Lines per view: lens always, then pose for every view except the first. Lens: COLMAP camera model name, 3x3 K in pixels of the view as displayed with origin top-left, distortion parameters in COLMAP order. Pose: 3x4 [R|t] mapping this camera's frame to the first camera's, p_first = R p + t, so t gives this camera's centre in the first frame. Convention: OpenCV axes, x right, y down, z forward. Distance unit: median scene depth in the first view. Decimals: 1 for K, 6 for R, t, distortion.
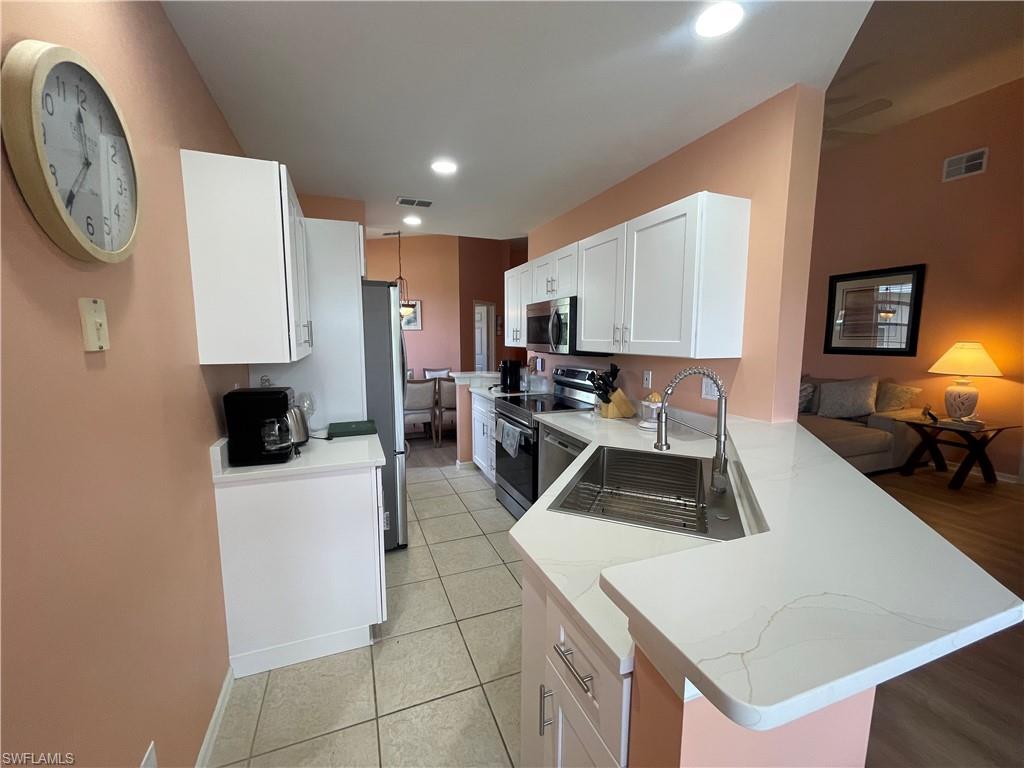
lens RADIAL K [[414.1, 0, 507.5], [0, 414.1, 385.6], [0, 0, 1]] dist [0.002016, 0.000414]
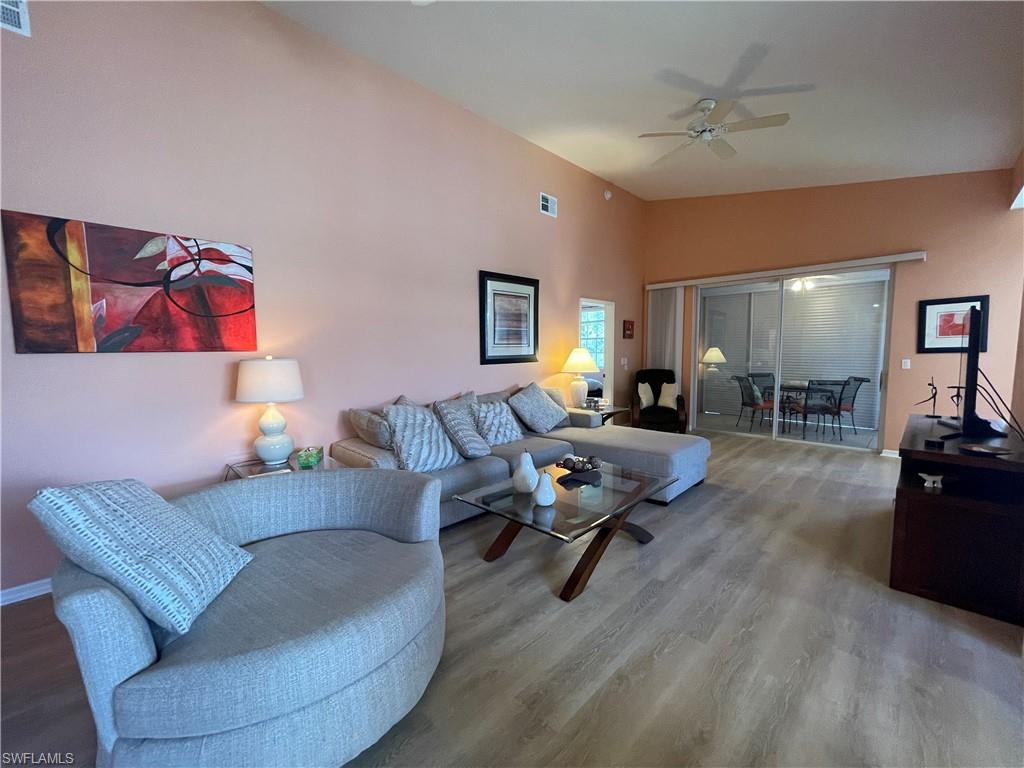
lens RADIAL K [[414.1, 0, 507.5], [0, 414.1, 385.6], [0, 0, 1]] dist [0.002016, 0.000414]
pose [[-0.404412, -0.080354, 0.911040, -0.022434], [0.115493, 0.983672, 0.138027, -0.273849], [-0.907255, 0.161038, -0.388529, 2.435552]]
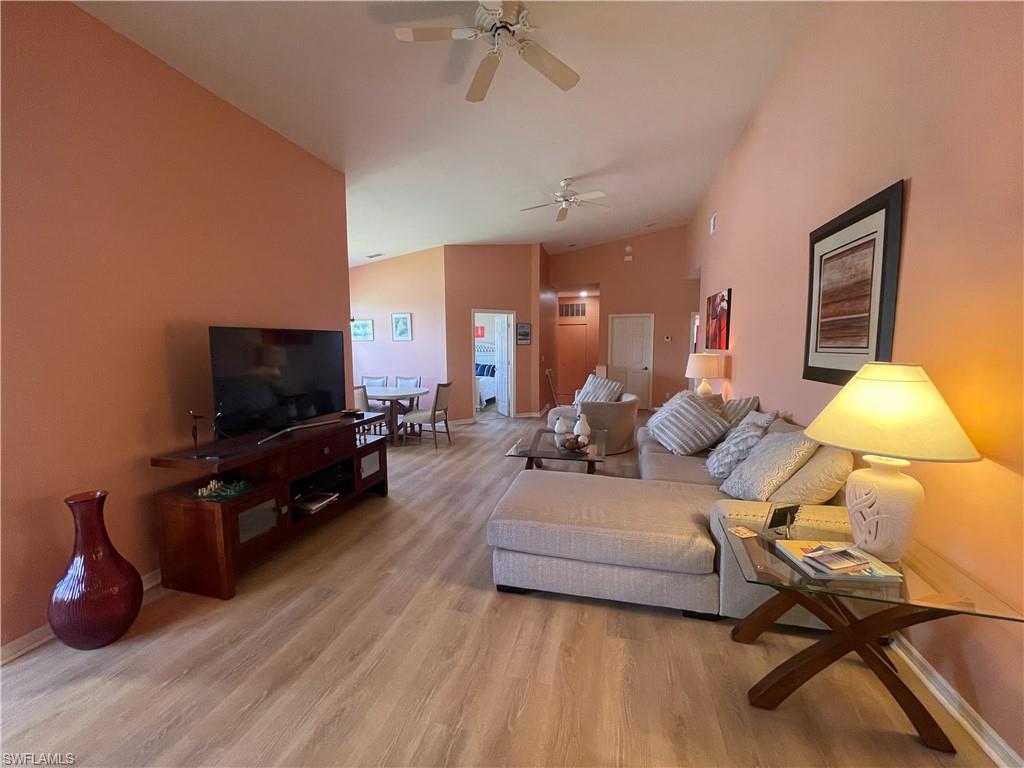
lens RADIAL K [[414.2, 0, 507.9], [0, 414.2, 386.5], [0, 0, 1]] dist [-0.003698, 0.000038]
pose [[0.813315, 0.052760, -0.579426, 1.453989], [-0.063041, 0.998008, 0.002387, -0.078720], [0.578398, 0.034587, 0.815022, 0.644529]]
